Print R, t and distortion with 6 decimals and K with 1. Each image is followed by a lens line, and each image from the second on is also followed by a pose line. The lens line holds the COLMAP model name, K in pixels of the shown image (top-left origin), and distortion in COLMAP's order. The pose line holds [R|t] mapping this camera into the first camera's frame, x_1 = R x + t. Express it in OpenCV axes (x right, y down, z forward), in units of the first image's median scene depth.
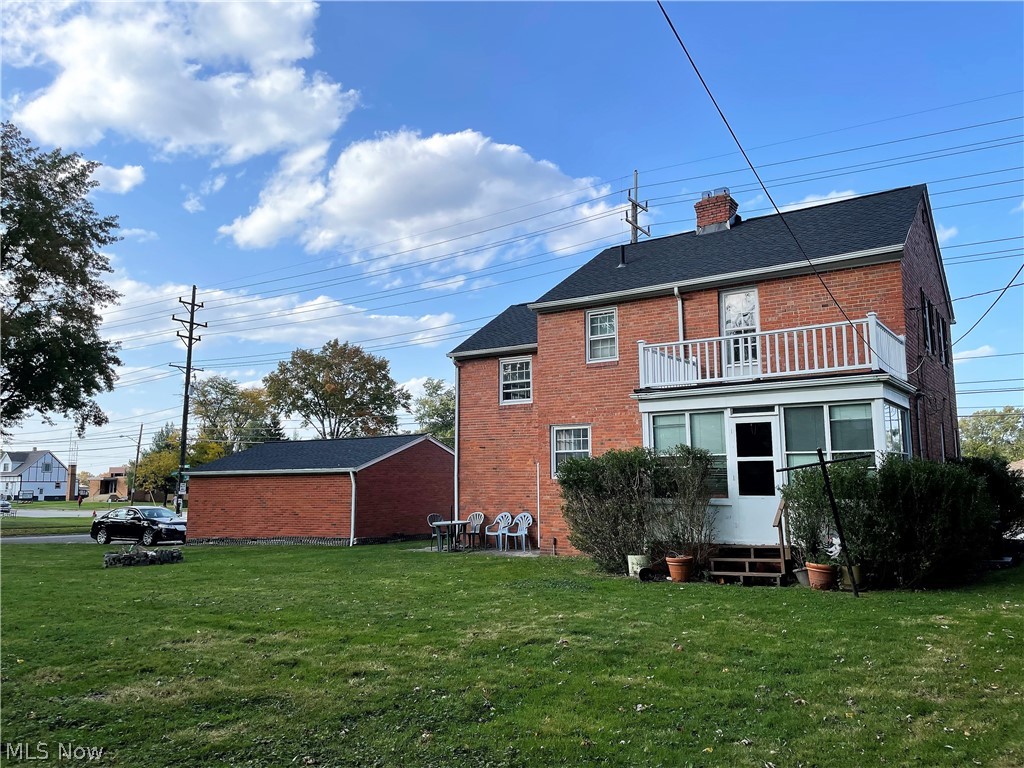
lens RADIAL K [[757.9, 0, 502.1], [0, 757.9, 381.7], [0, 0, 1]] dist [0.102862, -0.142325]
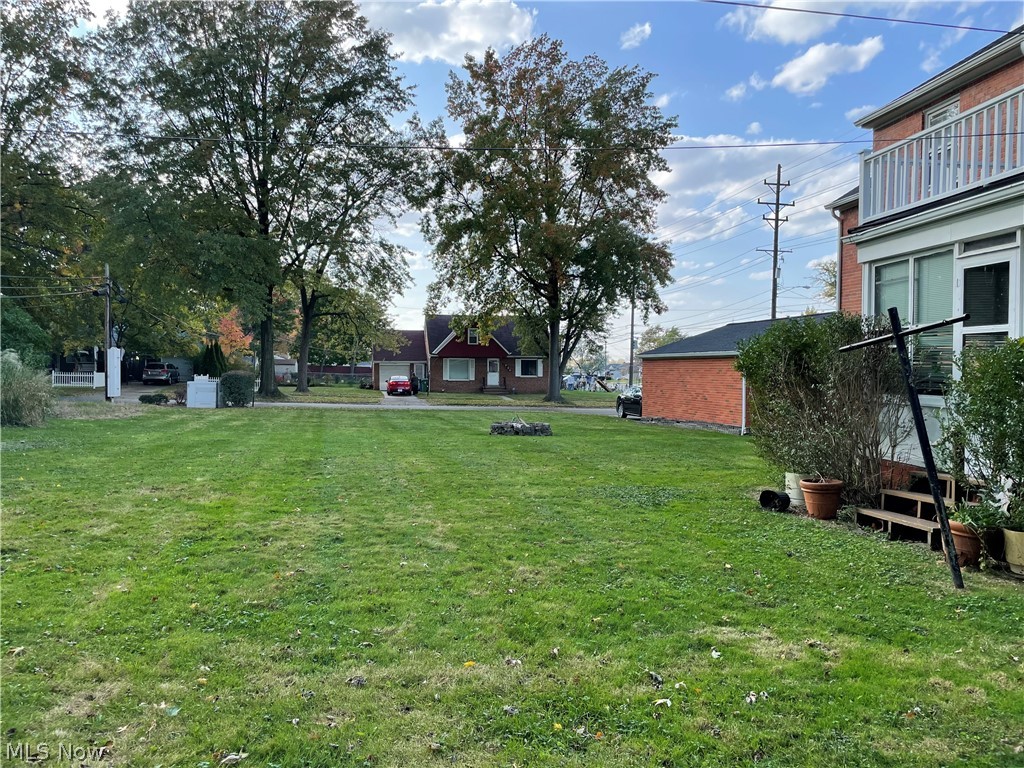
lens RADIAL K [[757.9, 0, 502.1], [0, 757.9, 381.7], [0, 0, 1]] dist [0.102862, -0.142325]
pose [[0.625148, 0.026938, -0.780041, 0.314517], [0.089844, 0.990277, 0.106202, 0.026557], [0.775318, -0.136473, 0.616650, 0.209484]]
